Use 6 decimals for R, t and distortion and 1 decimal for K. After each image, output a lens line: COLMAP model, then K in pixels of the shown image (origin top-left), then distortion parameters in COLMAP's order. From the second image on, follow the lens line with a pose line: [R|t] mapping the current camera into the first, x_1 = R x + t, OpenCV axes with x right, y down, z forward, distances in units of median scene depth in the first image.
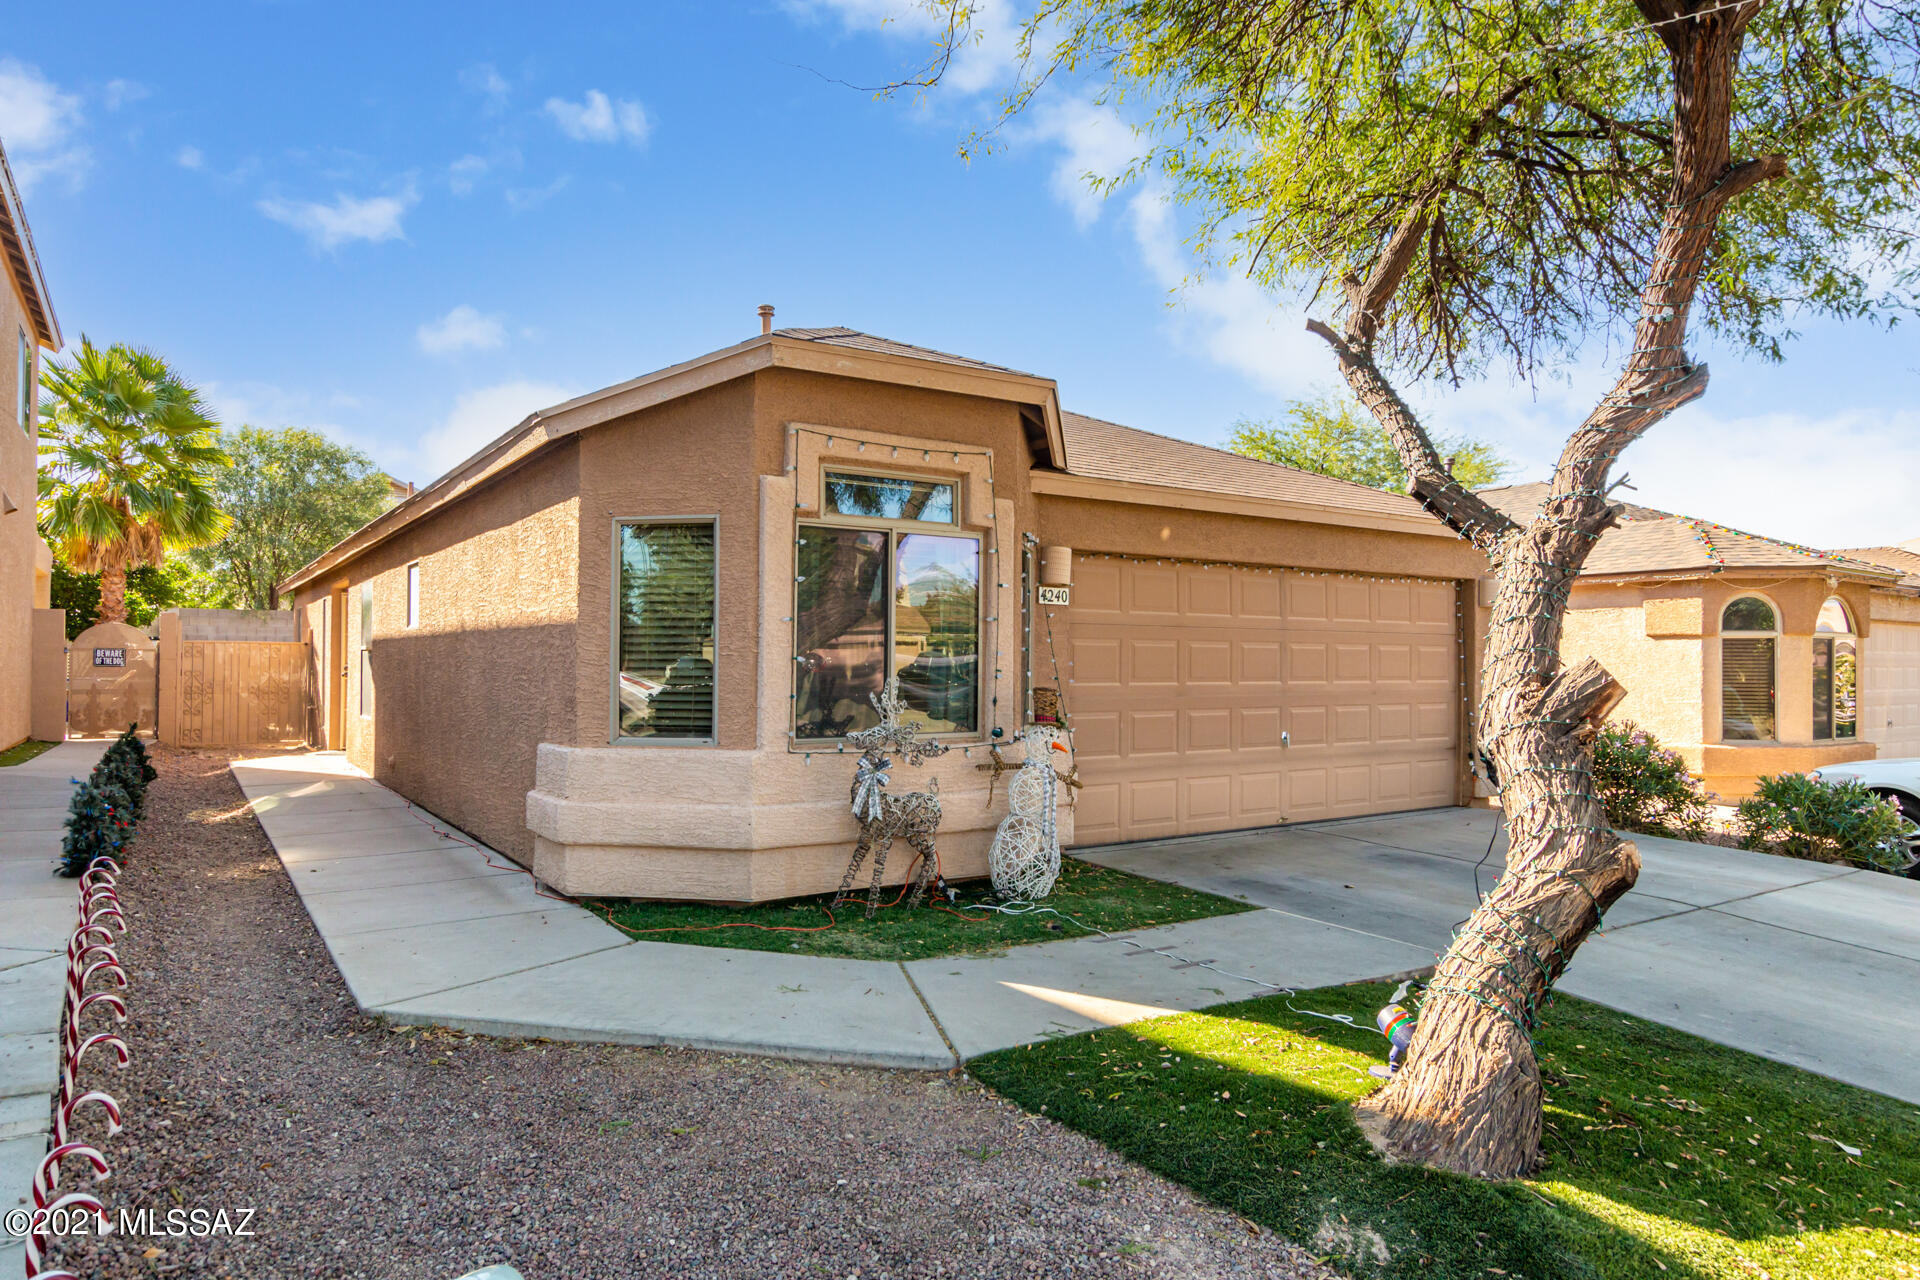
lens RADIAL K [[1167.0, 0, 965.8], [0, 1167.0, 637.3], [0, 0, 1]] dist [0.006830, -0.004300]
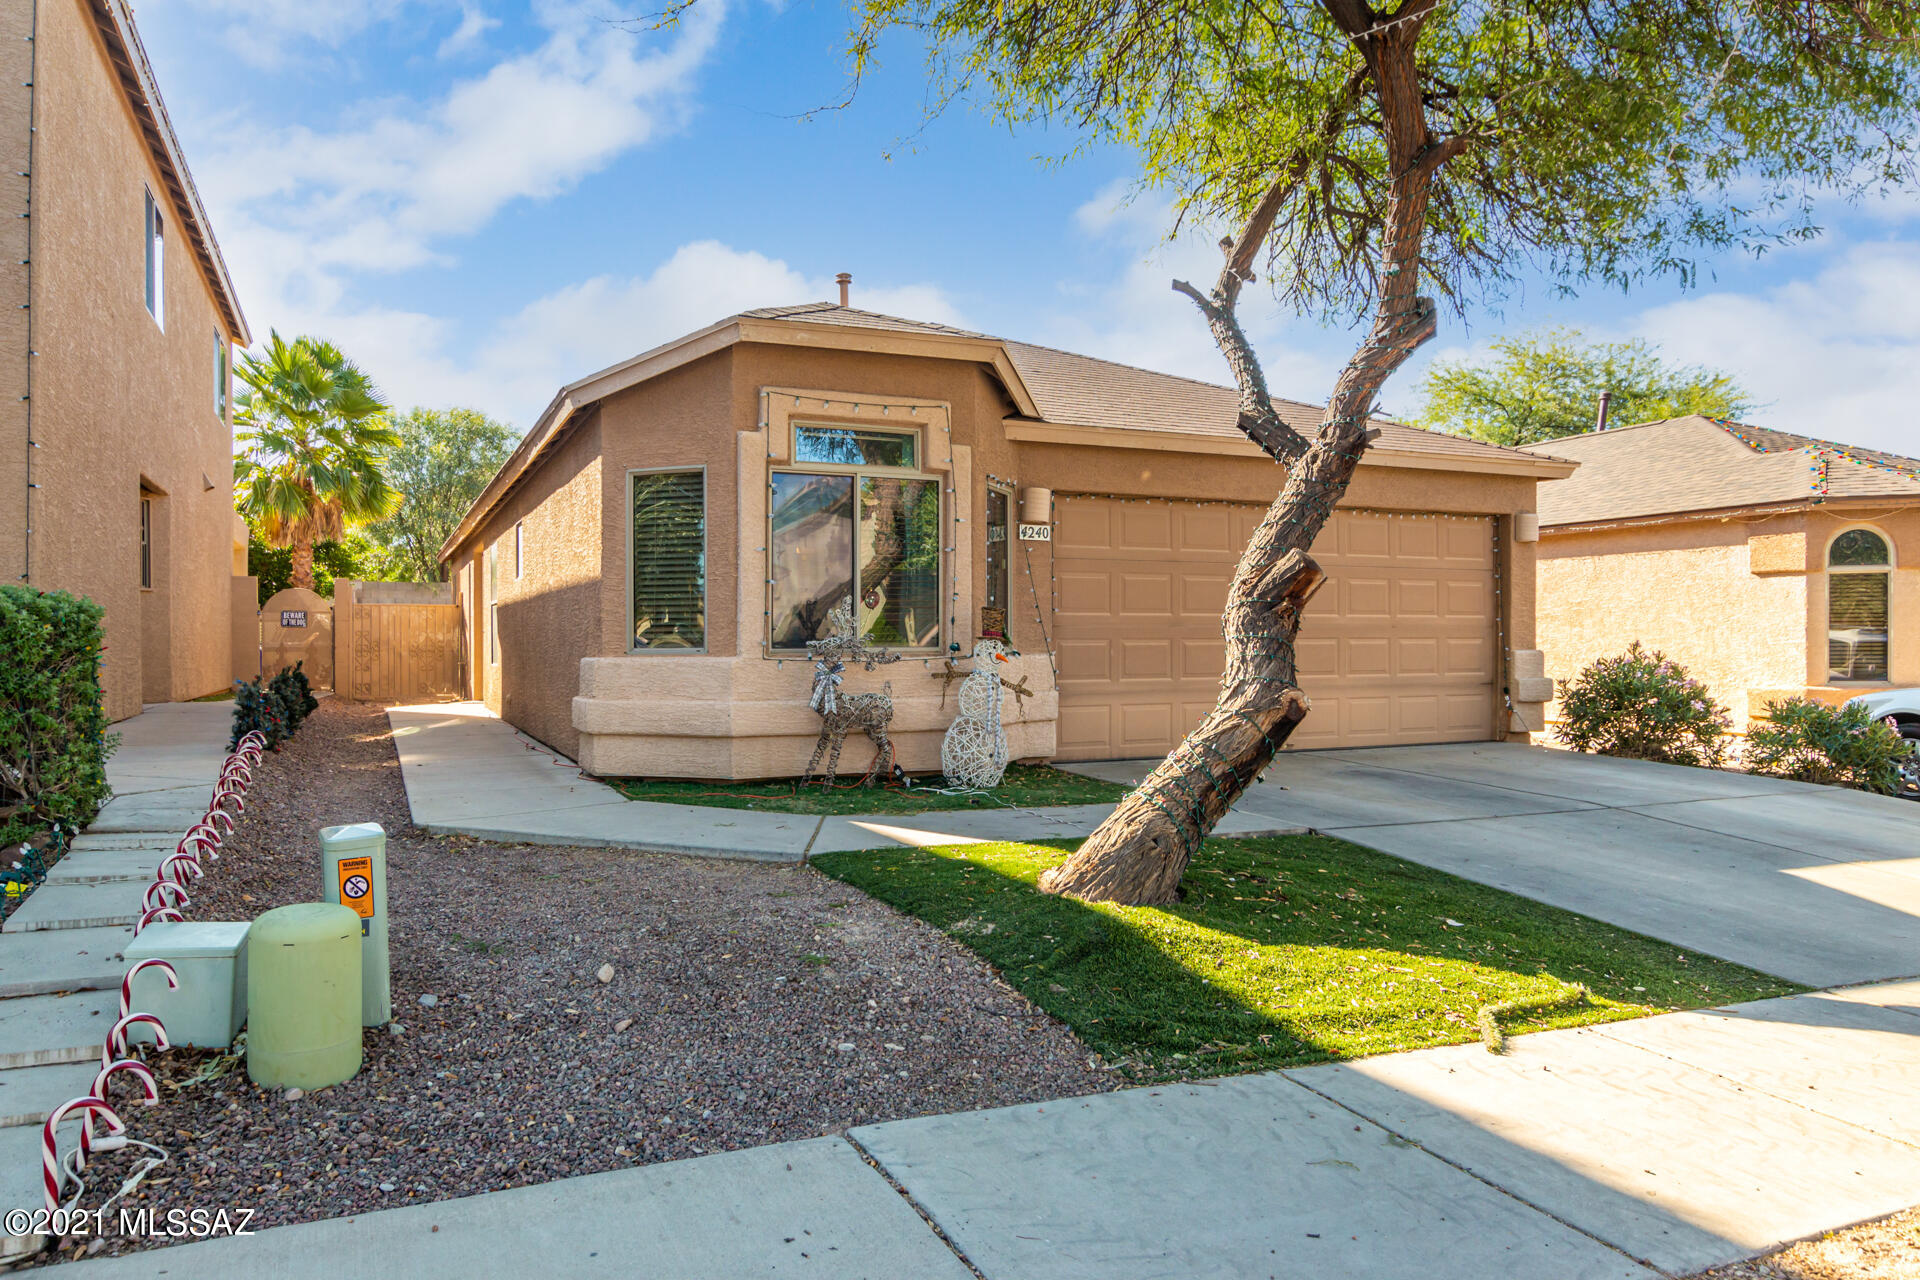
lens RADIAL K [[1277.0, 0, 963.1], [0, 1277.0, 634.4], [0, 0, 1]] dist [-0.006921, 0.007906]
pose [[0.986628, -0.009220, -0.162729, 0.239984], [0.011929, 0.999806, 0.015675, 0.048578], [0.162553, -0.017407, 0.986546, -0.246195]]
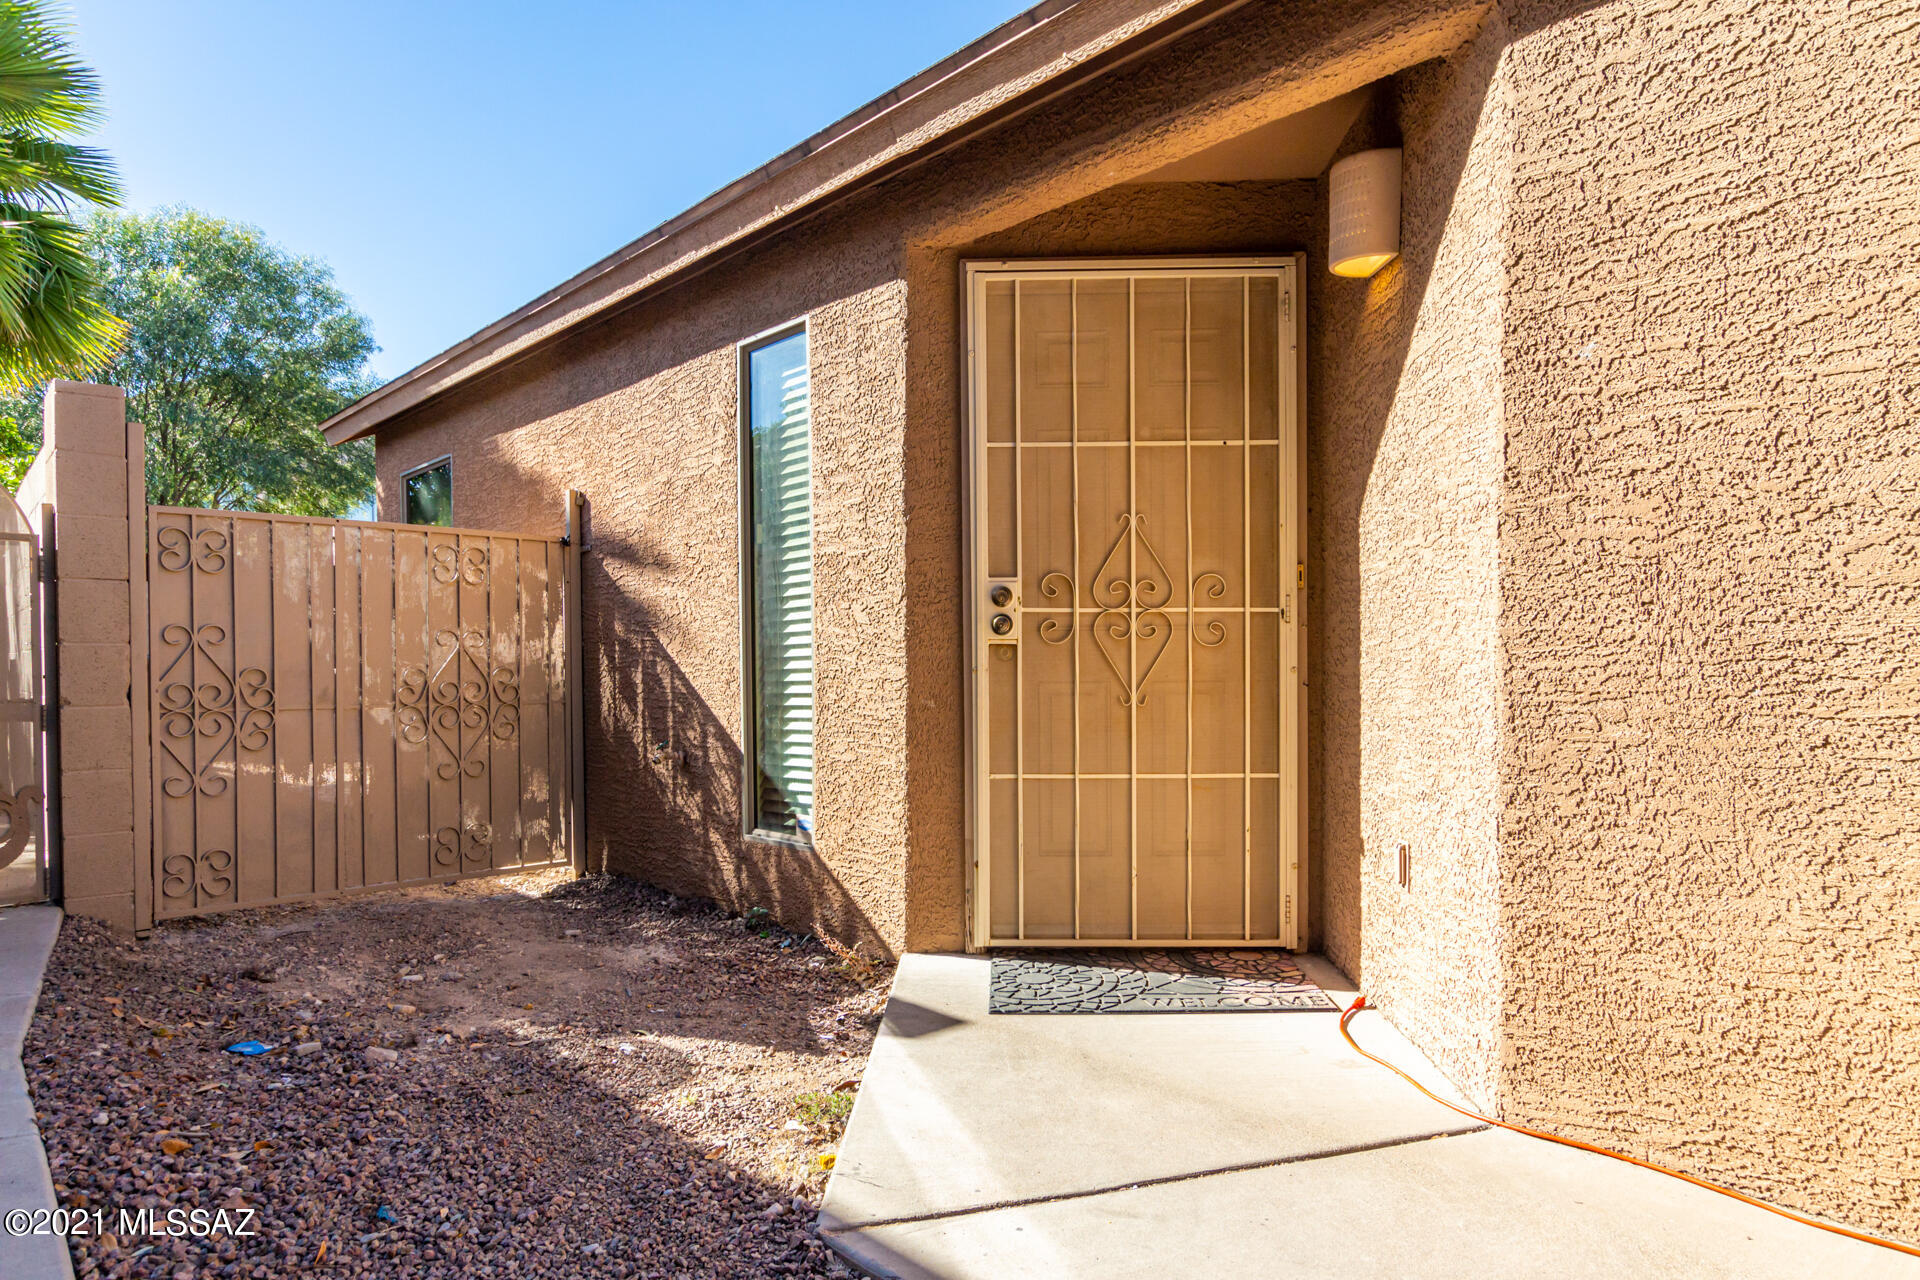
lens RADIAL K [[1167.0, 0, 962.0], [0, 1167.0, 660.9], [0, 0, 1]] dist [0.006830, -0.004300]
pose [[0.990183, -0.023392, 0.137809, -1.301663], [0.020479, 0.999537, 0.022519, 0.082952], [-0.138272, -0.019476, 0.990203, 1.774457]]
